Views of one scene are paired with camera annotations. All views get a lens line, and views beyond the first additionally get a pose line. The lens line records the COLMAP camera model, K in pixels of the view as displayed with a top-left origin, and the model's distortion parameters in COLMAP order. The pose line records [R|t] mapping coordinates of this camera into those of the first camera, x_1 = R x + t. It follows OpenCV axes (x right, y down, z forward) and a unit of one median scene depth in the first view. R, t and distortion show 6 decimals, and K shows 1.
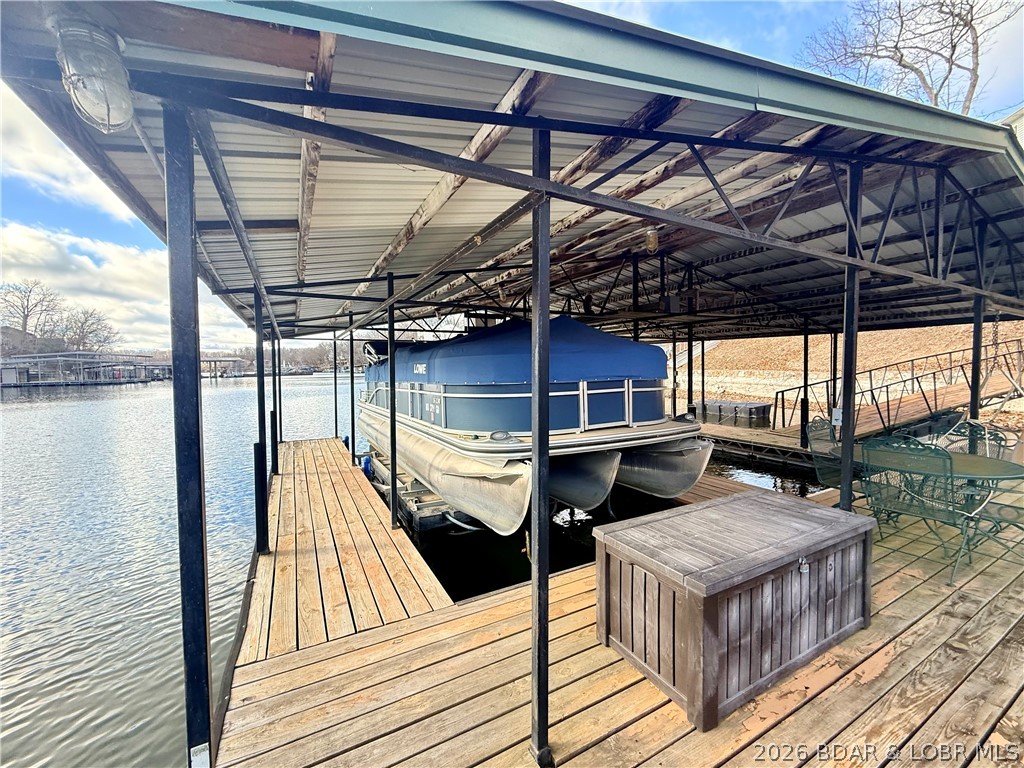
lens RADIAL K [[405.8, 0, 512.0], [0, 405.8, 384.0], [0, 0, 1]] dist [0.000931, -0.000042]
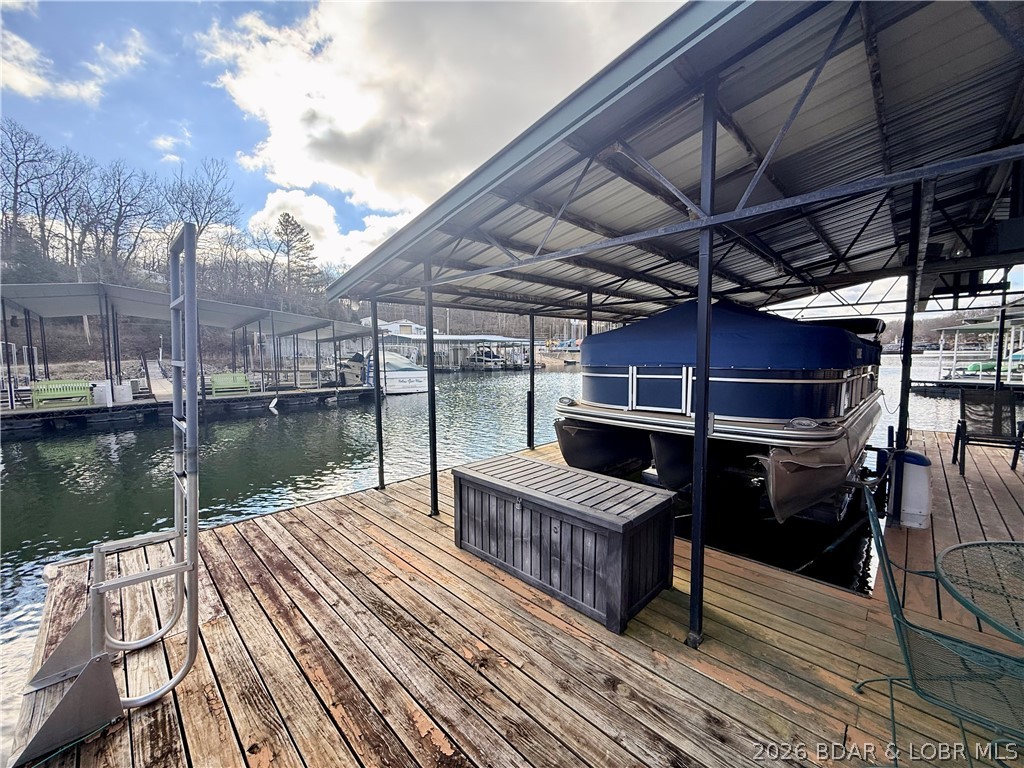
lens RADIAL K [[405.8, 0, 512.0], [0, 405.8, 384.0], [0, 0, 1]] dist [0.000931, -0.000042]
pose [[0.289779, 0.083993, -0.953401, 1.169524], [-0.020728, 0.996459, 0.081487, -0.043527], [0.956869, -0.003851, 0.290493, 0.343879]]
